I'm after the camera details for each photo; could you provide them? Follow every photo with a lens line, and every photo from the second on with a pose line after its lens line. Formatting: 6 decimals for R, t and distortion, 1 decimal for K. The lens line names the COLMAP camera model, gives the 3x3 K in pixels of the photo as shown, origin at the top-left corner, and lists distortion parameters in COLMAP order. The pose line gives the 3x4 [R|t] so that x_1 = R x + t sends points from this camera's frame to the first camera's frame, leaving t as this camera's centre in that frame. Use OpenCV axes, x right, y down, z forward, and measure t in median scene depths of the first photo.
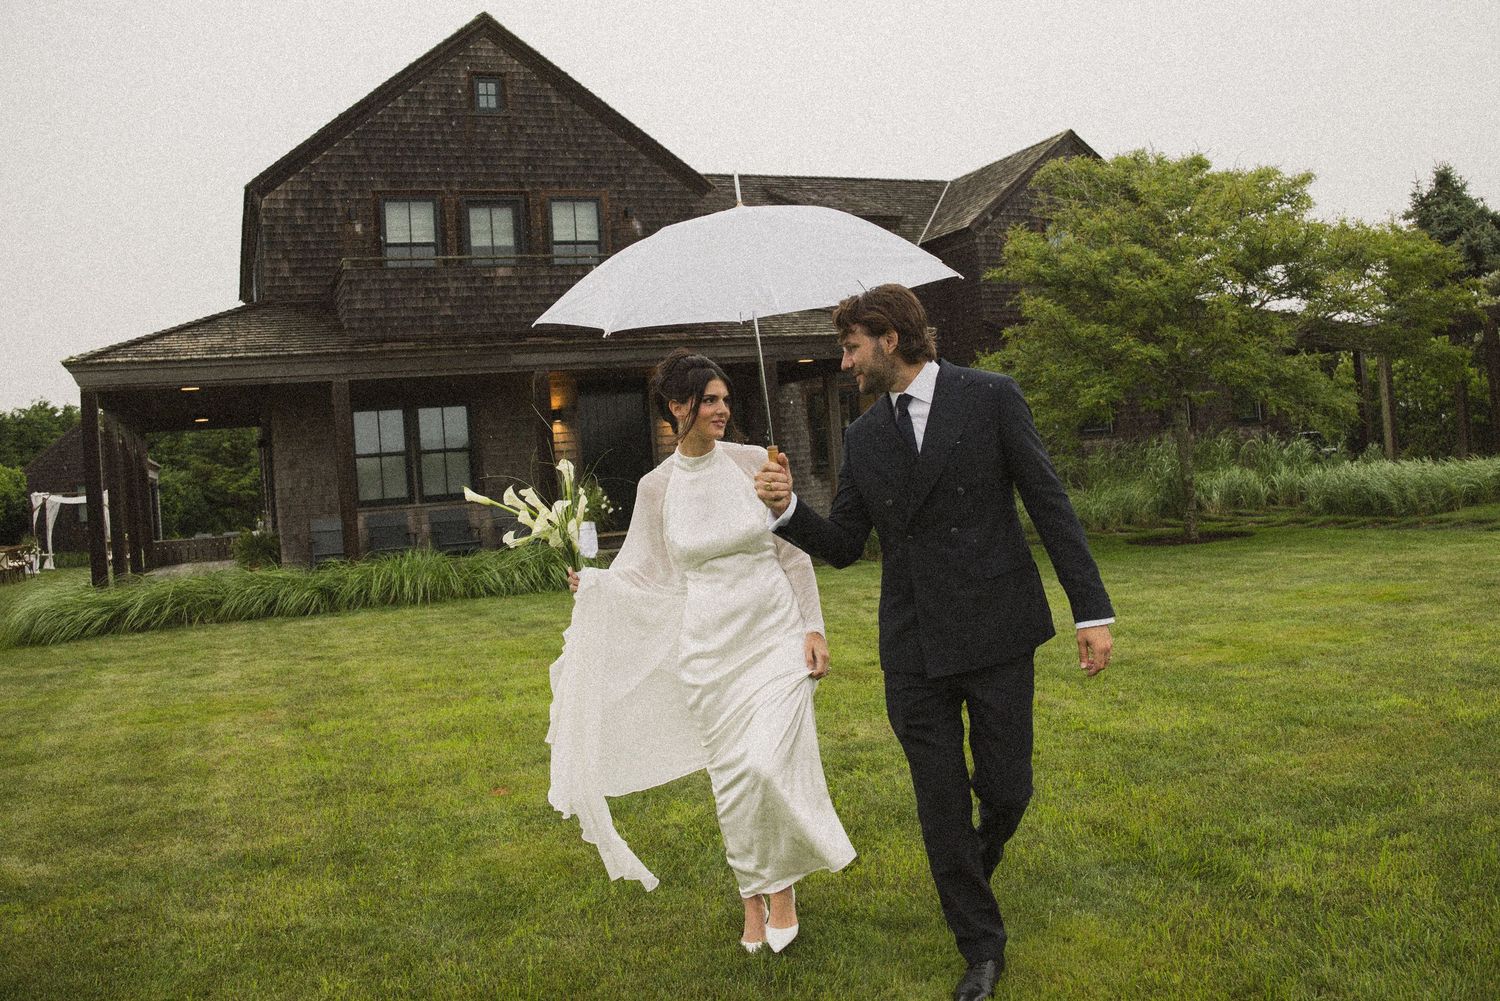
lens RADIAL K [[1187.8, 0, 747.4], [0, 1187.8, 611.2], [0, 0, 1]] dist [-0.161547, -0.002833]
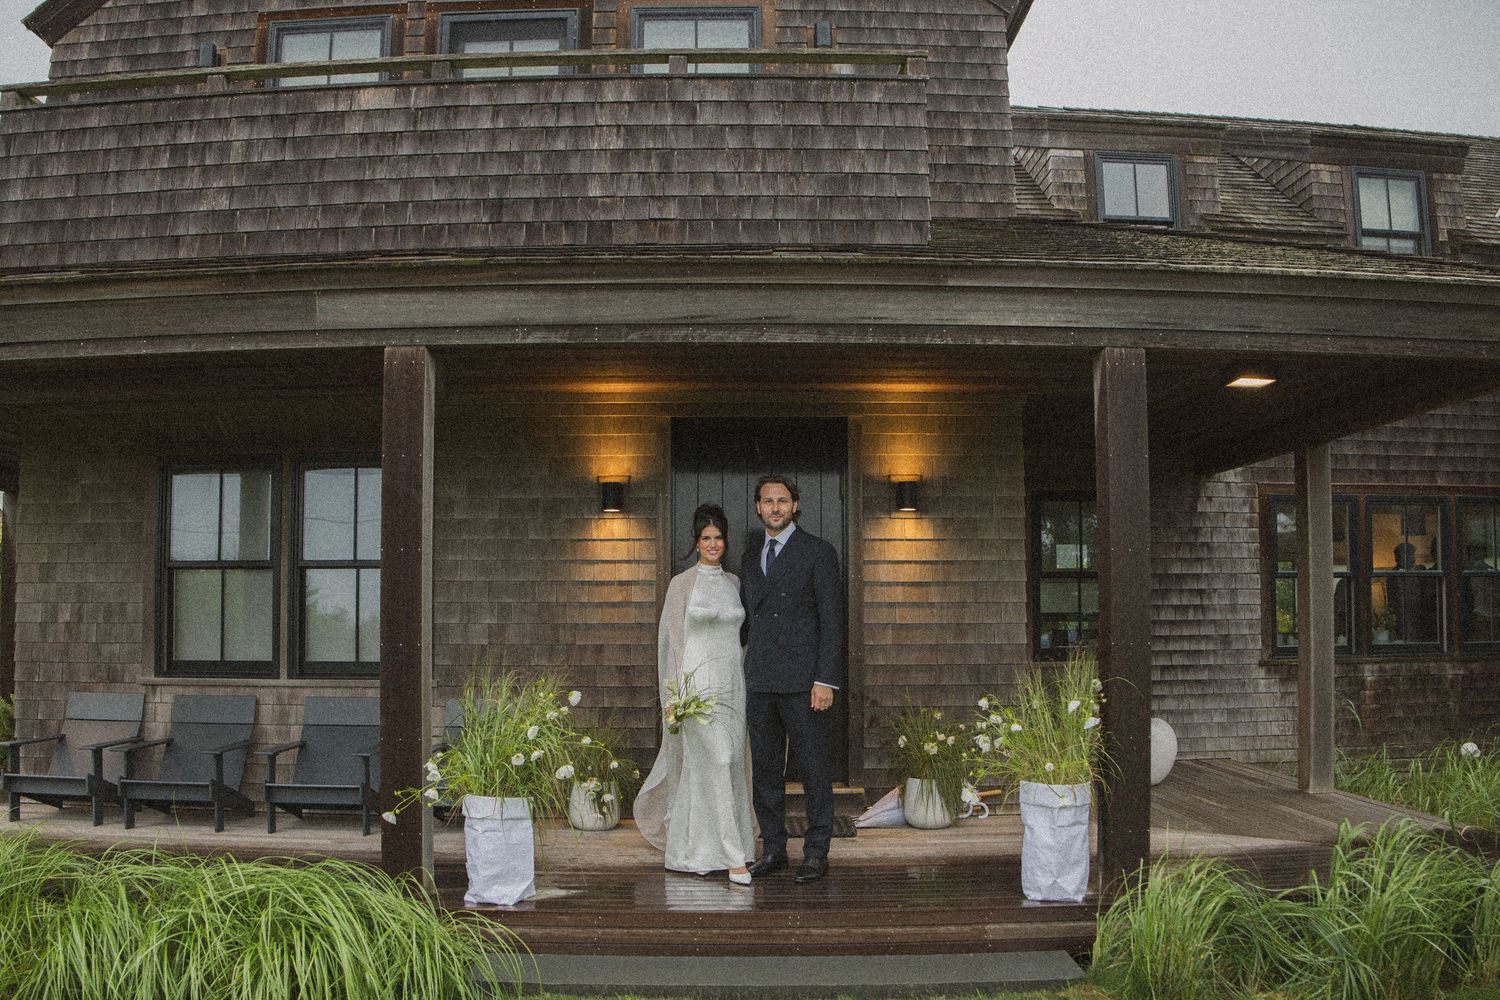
lens RADIAL K [[1187.8, 0, 747.4], [0, 1187.8, 610.7], [0, 0, 1]] dist [-0.161547, -0.002833]
pose [[0.924509, 0.063279, -0.375871, 0.047372], [-0.106254, 0.989818, -0.094709, -0.096802], [0.366050, 0.127498, 0.921820, 0.670044]]
